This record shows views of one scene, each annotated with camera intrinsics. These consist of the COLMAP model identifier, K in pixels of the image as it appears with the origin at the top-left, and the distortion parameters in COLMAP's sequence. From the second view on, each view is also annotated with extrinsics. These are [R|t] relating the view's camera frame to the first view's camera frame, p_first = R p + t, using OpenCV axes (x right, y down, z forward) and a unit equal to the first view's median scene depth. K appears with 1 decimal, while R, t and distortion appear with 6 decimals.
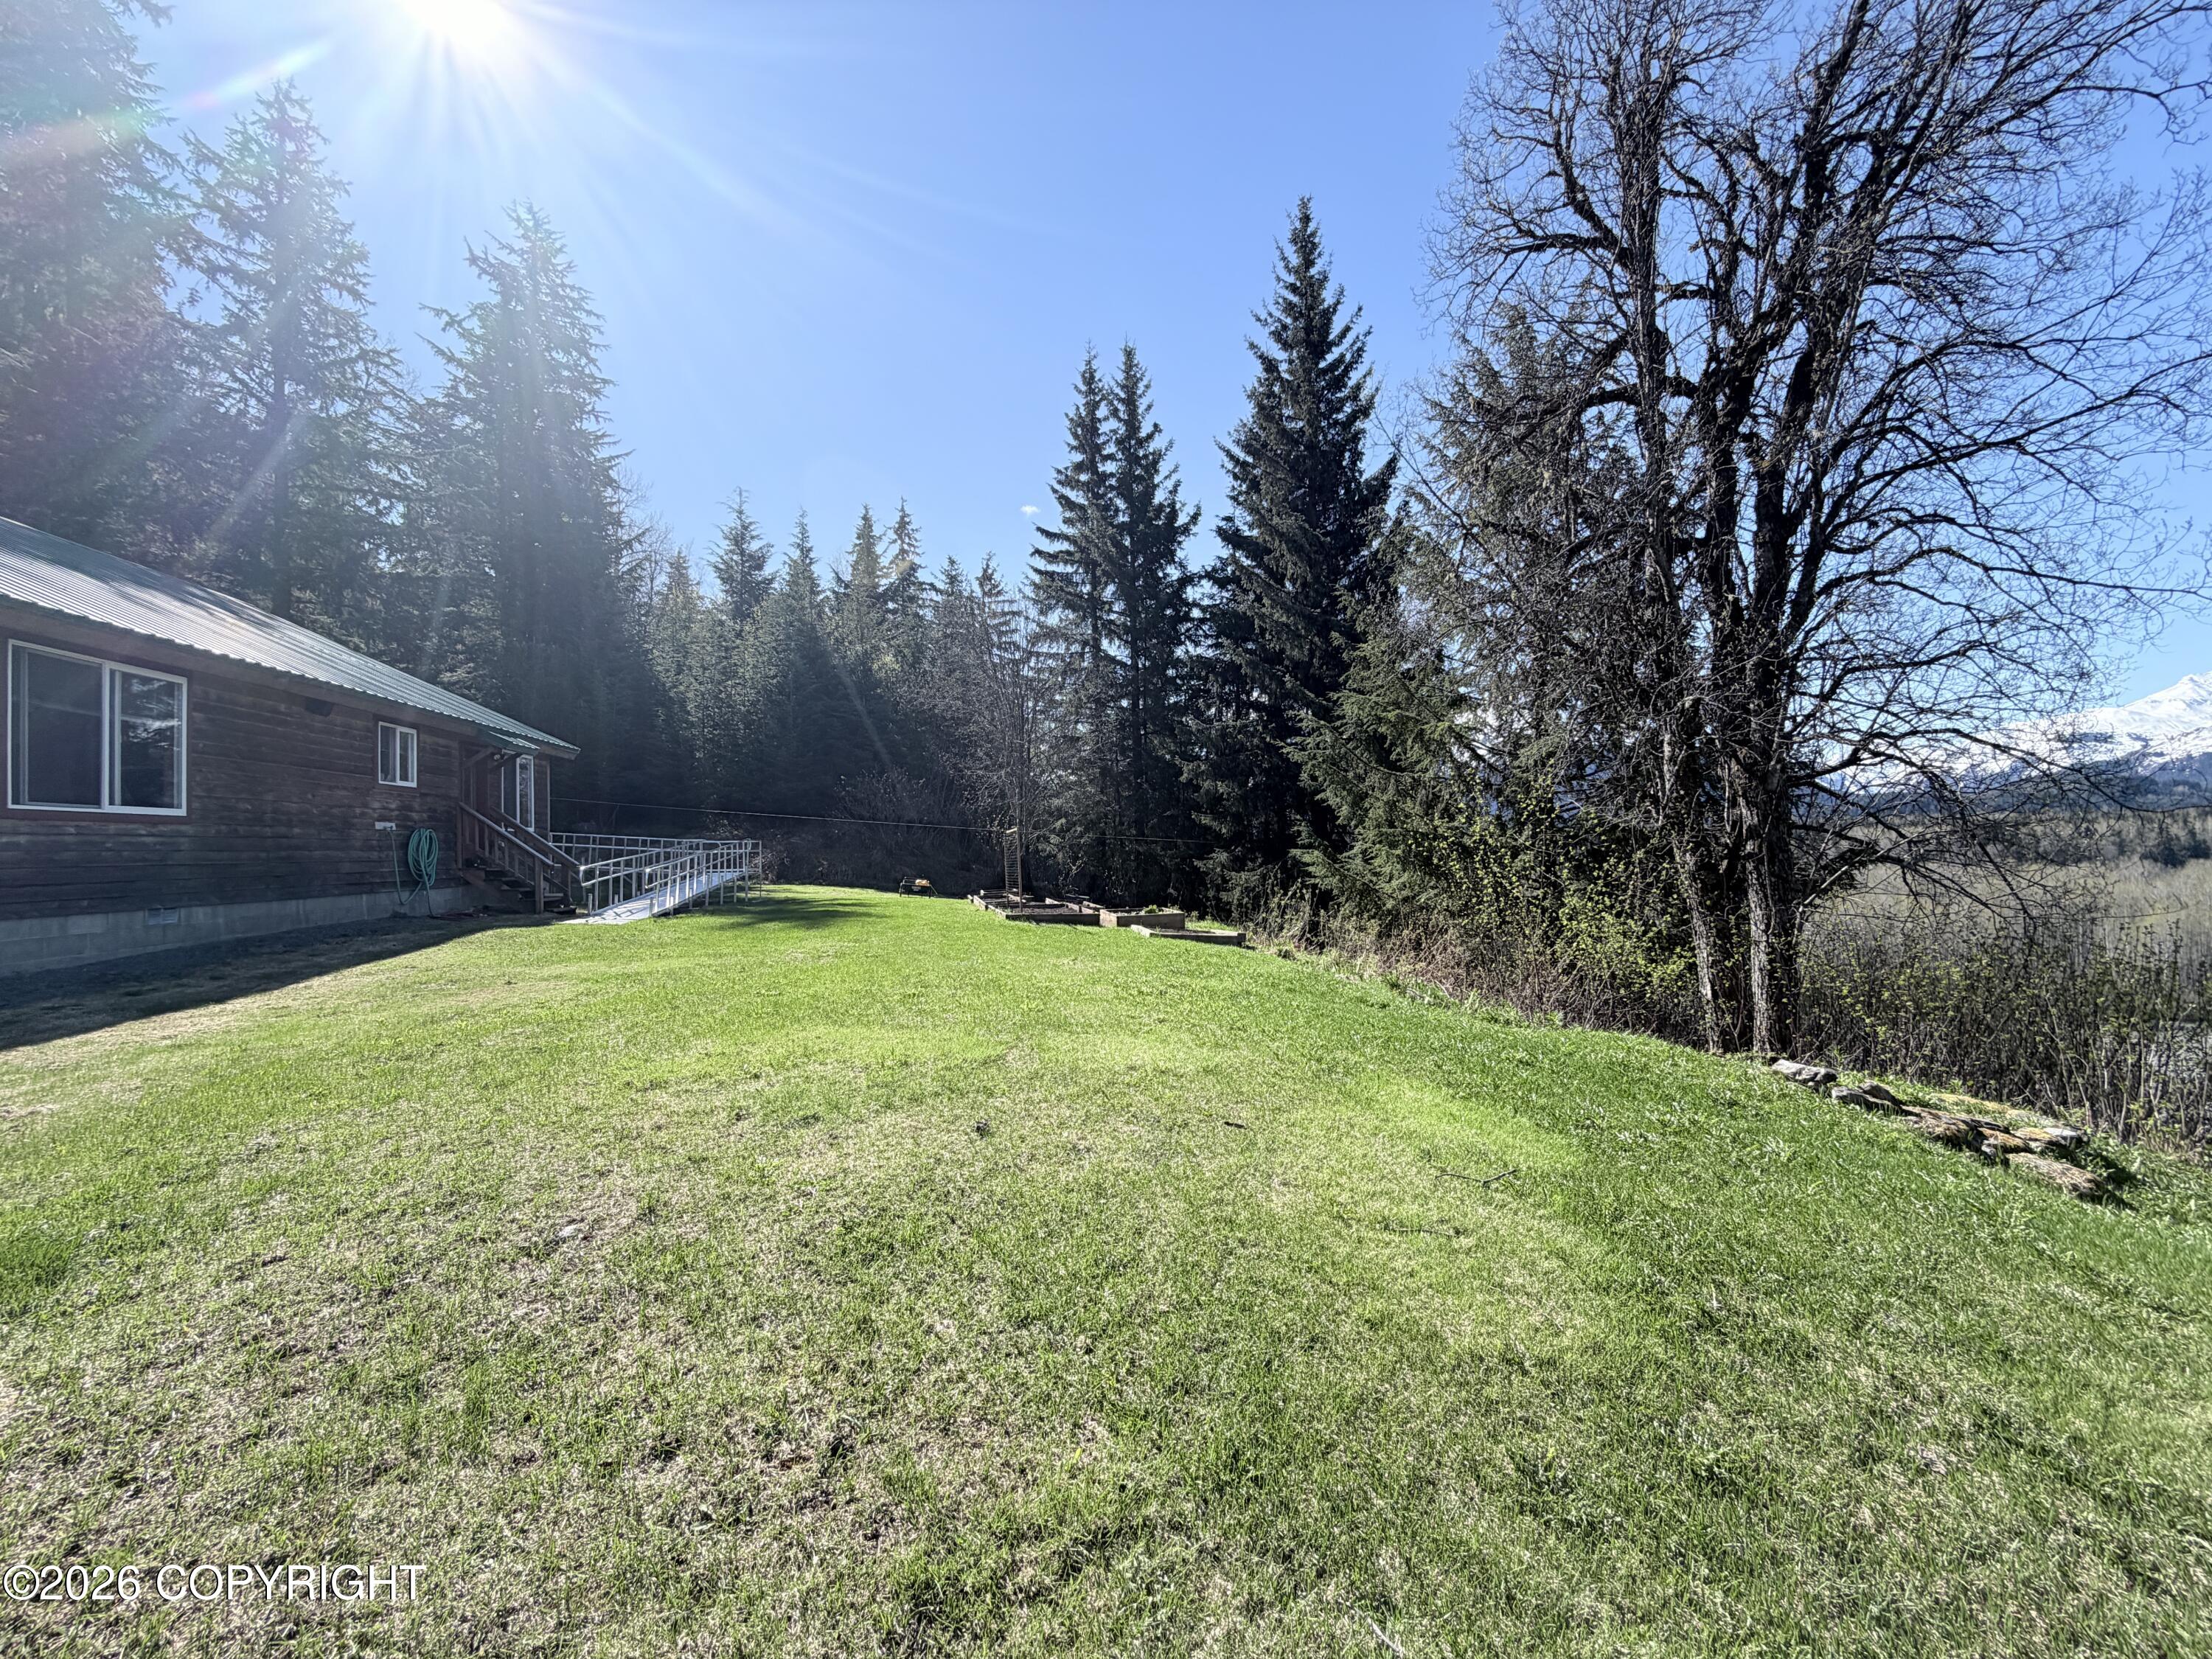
lens RADIAL K [[885.4, 0, 1090.5], [0, 885.4, 832.1], [0, 0, 1]] dist [0.019108, 0.000152]
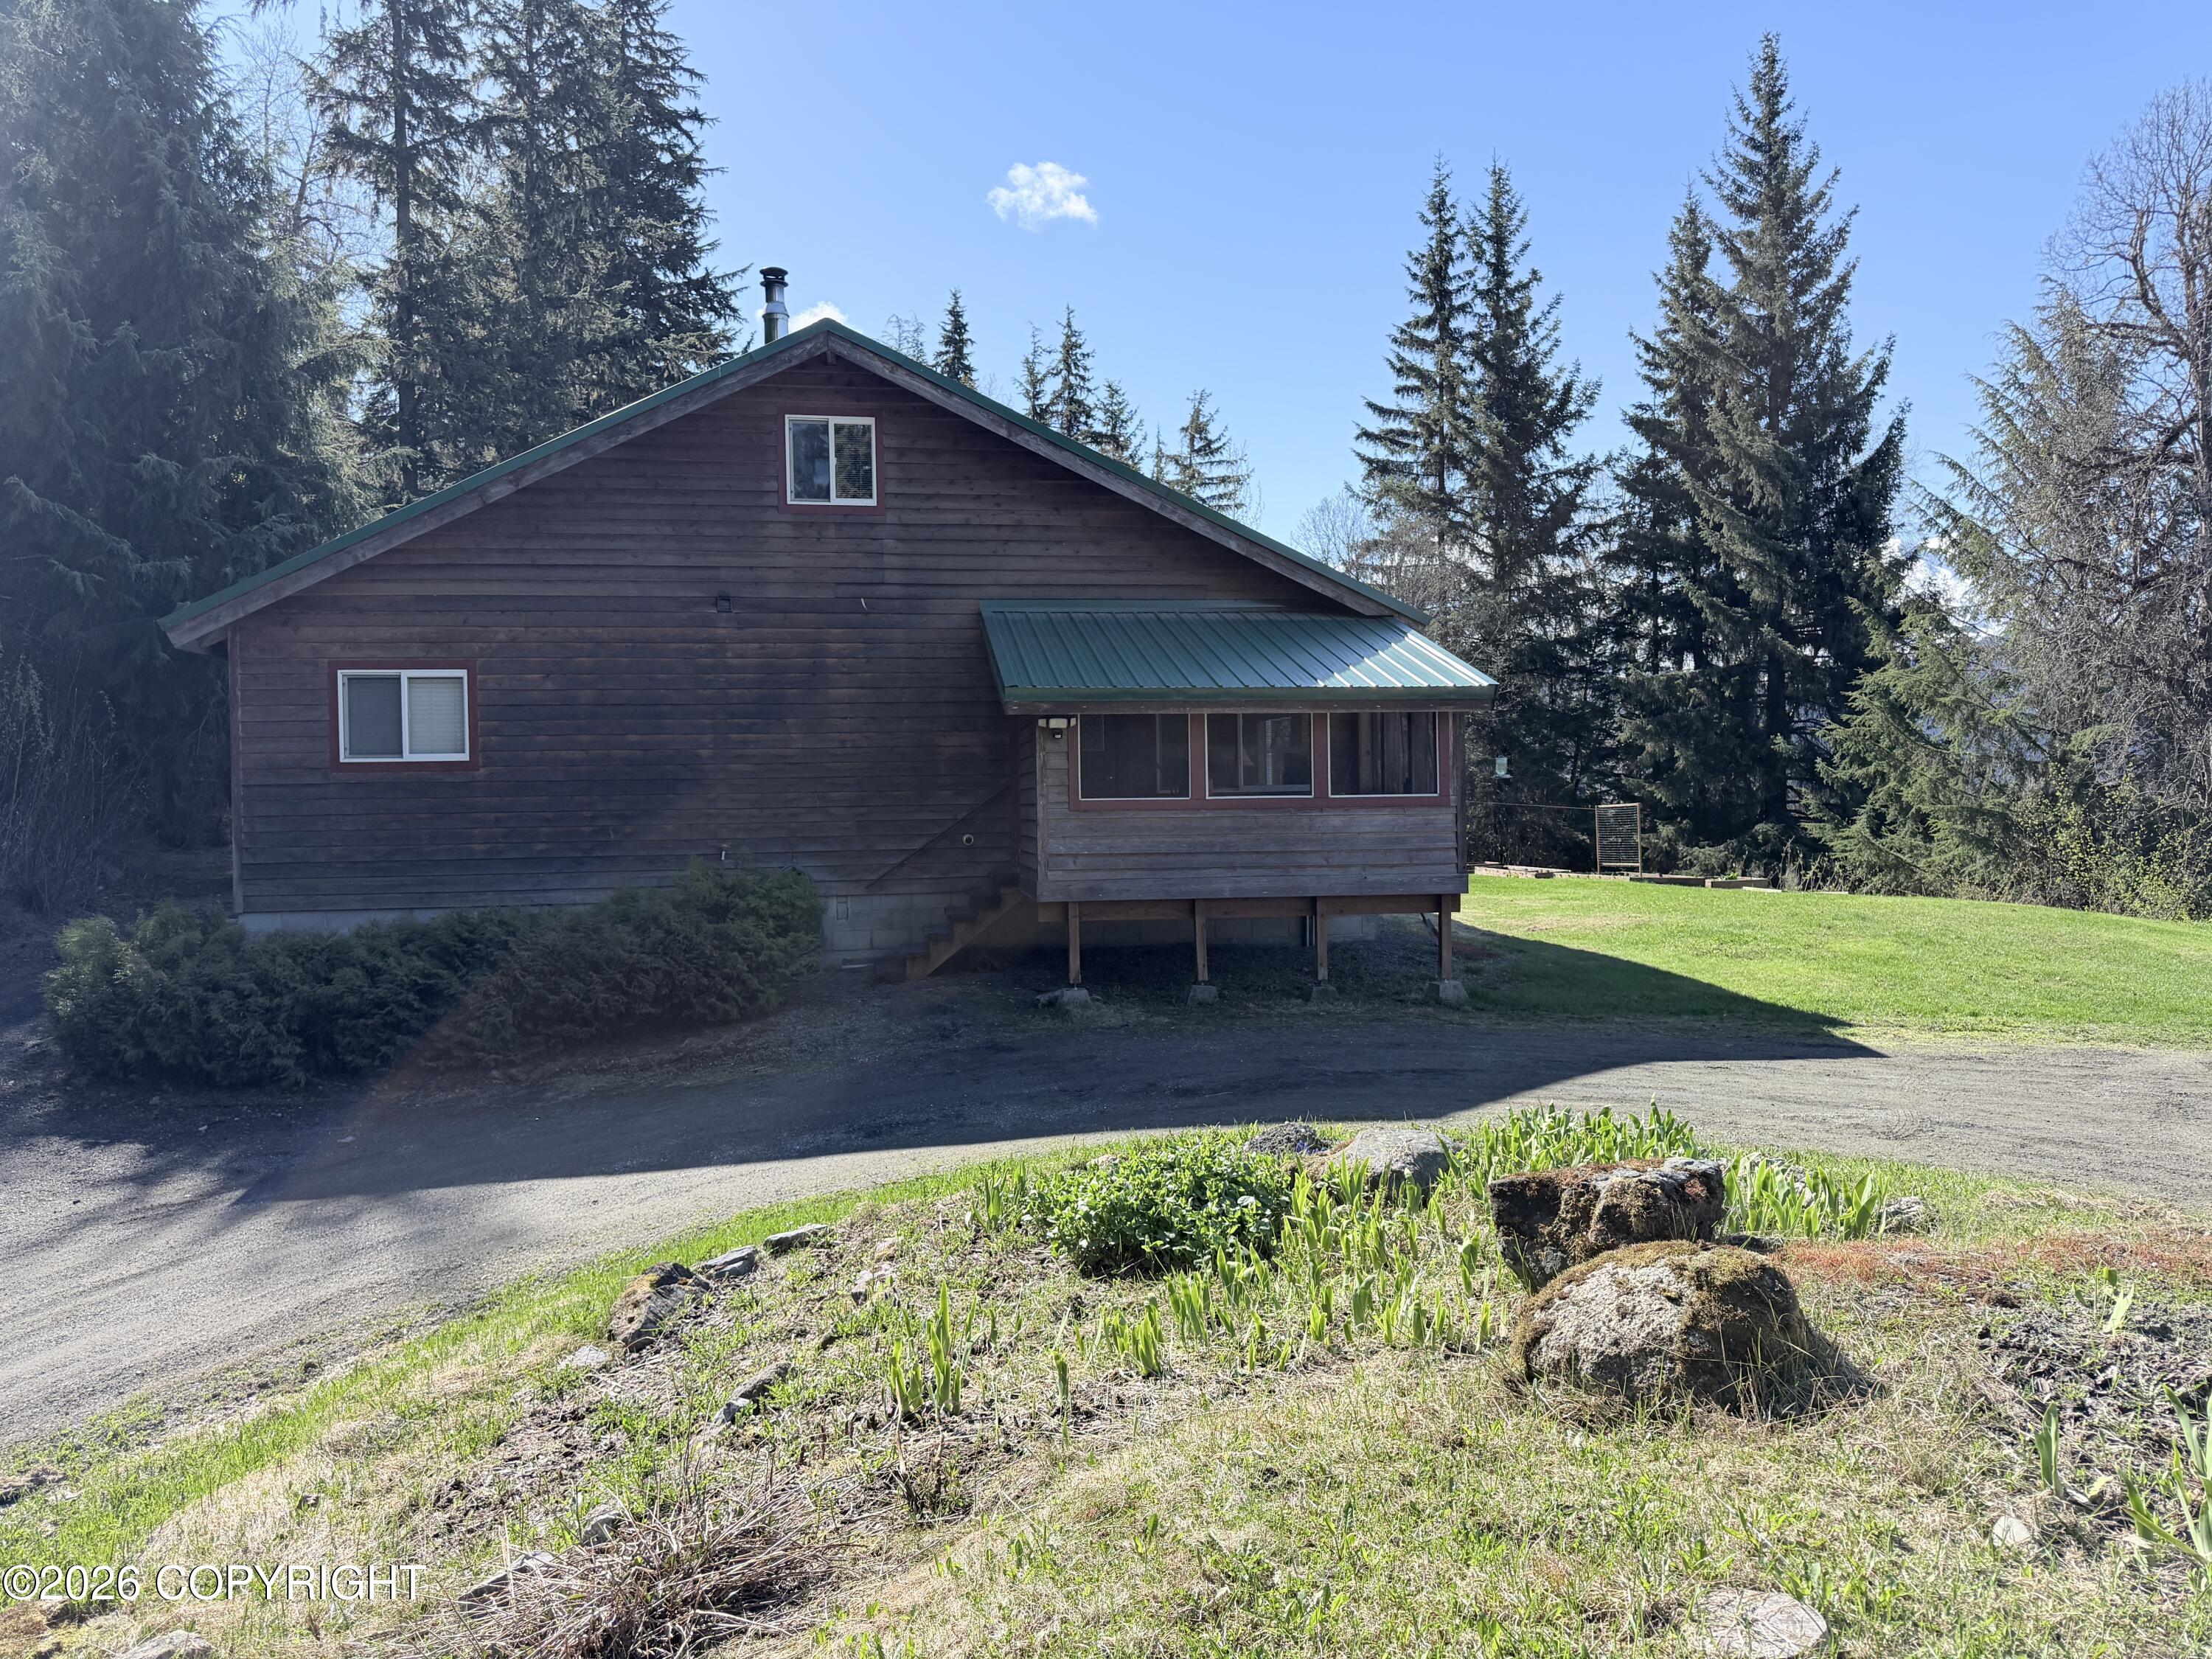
lens RADIAL K [[1563.8, 0, 1121.9], [0, 1563.8, 842.1], [0, 0, 1]] dist [0.067977, -0.053687]
pose [[0.999977, -0.000176, -0.006717, -0.346633], [0.000429, 0.999291, 0.037641, -0.017253], [0.006705, -0.037643, 0.999269, -0.499033]]
